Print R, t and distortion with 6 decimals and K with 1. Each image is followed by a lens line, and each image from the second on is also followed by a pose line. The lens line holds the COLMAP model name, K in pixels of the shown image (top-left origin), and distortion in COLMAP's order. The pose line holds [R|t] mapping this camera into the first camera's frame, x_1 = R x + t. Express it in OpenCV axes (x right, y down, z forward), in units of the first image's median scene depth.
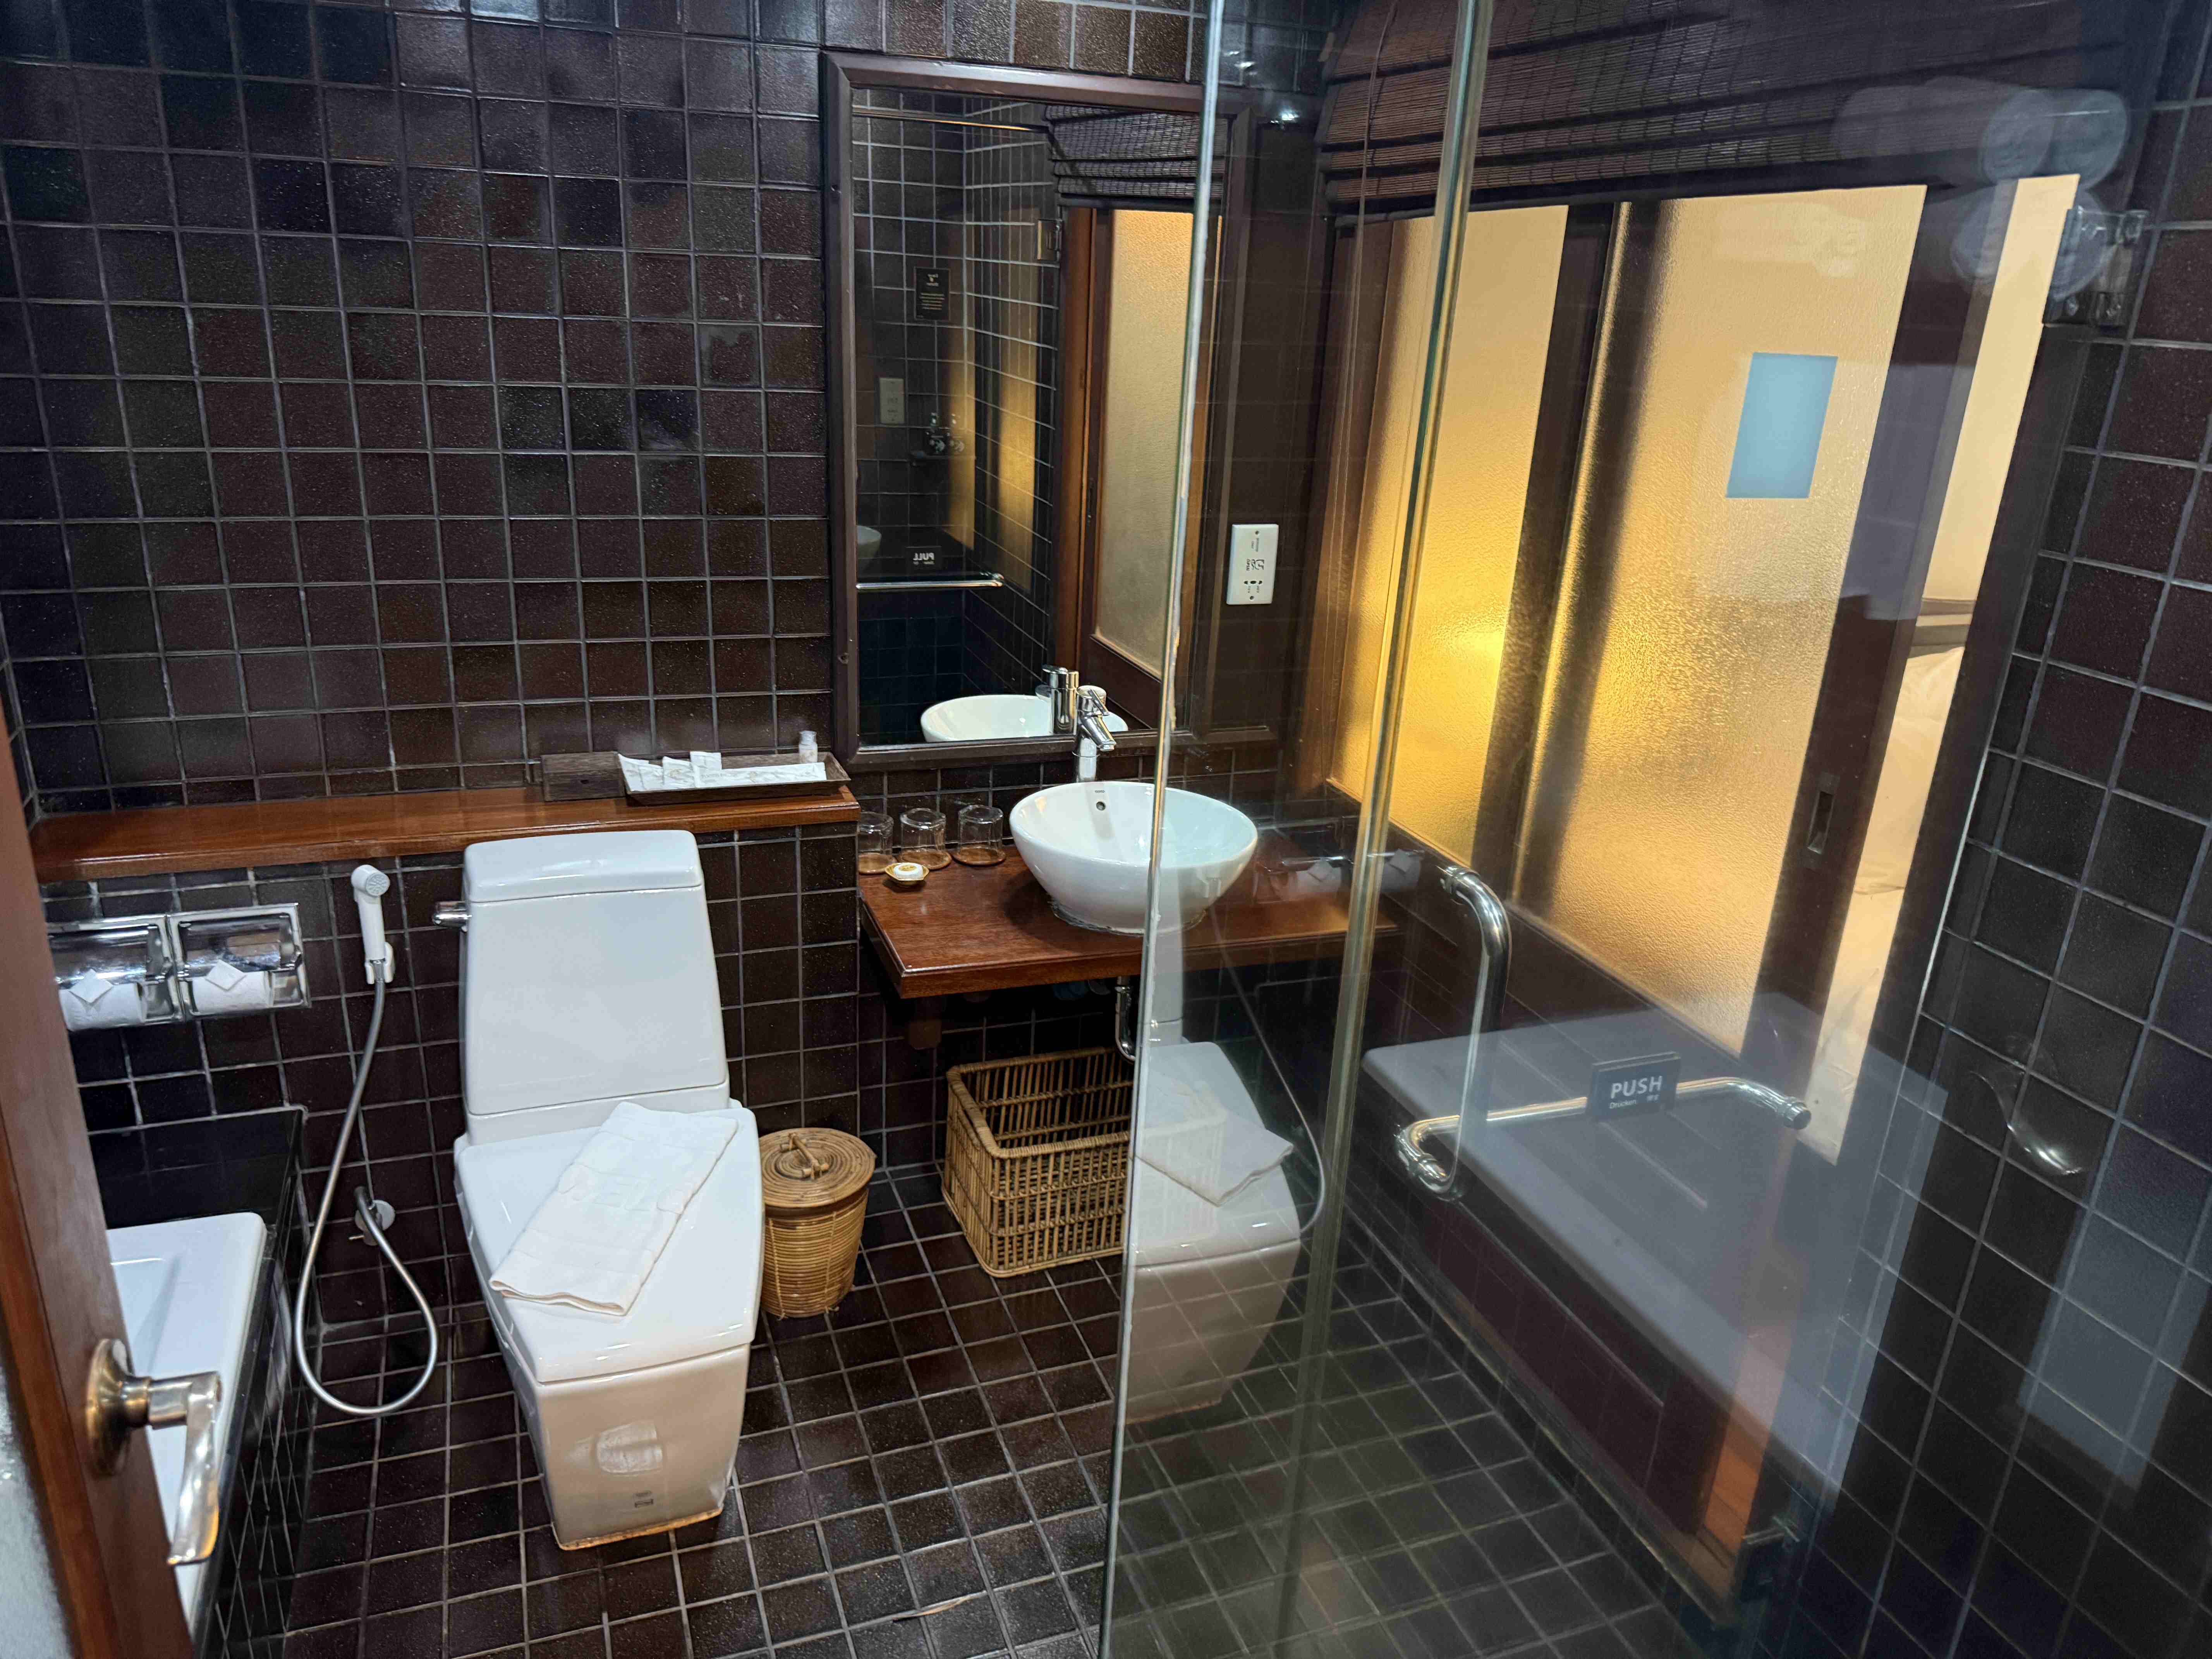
lens RADIAL K [[1599.4, 0, 1110.8], [0, 1599.4, 855.5], [0, 0, 1]] dist [0.130312, -0.208975]
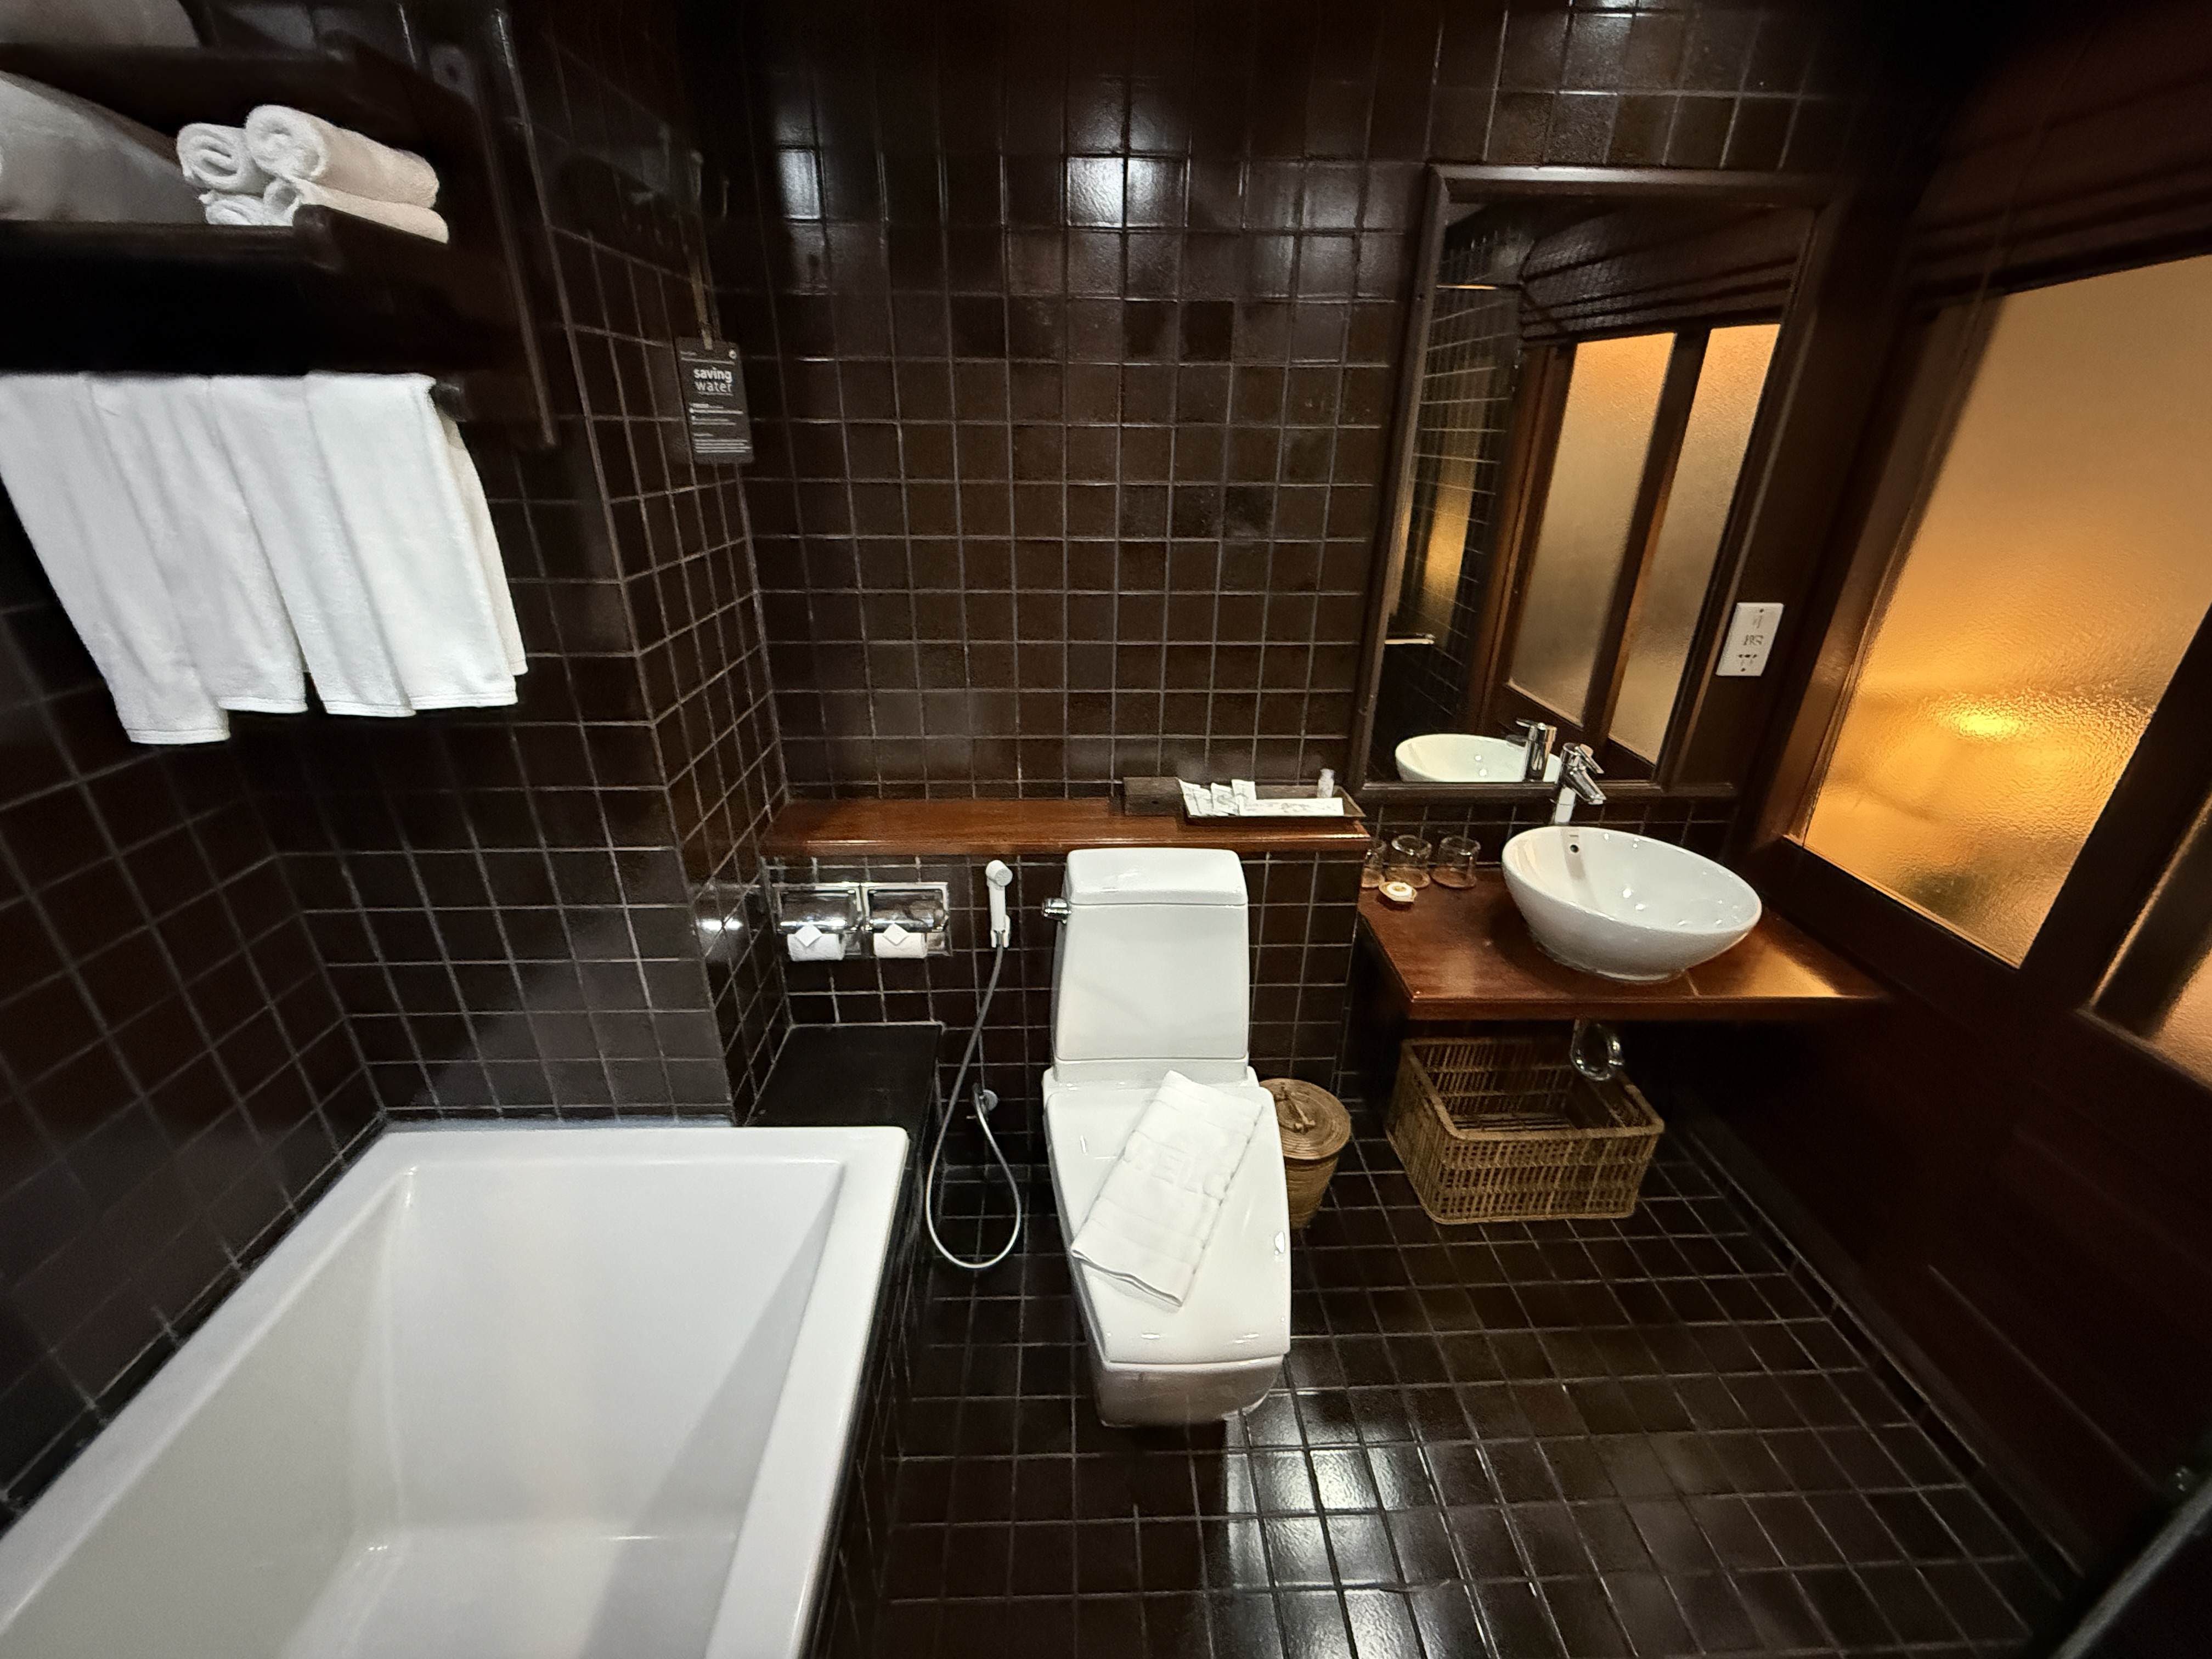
lens RADIAL K [[891.7, 0, 1106.0], [0, 891.7, 829.5], [0, 0, 1]] dist [0.021323, 0.000243]
pose [[0.953817, 0.093435, -0.285487, -0.159810], [-0.077086, 0.994702, 0.068006, -0.068970], [0.290328, -0.042858, 0.955967, 0.318772]]
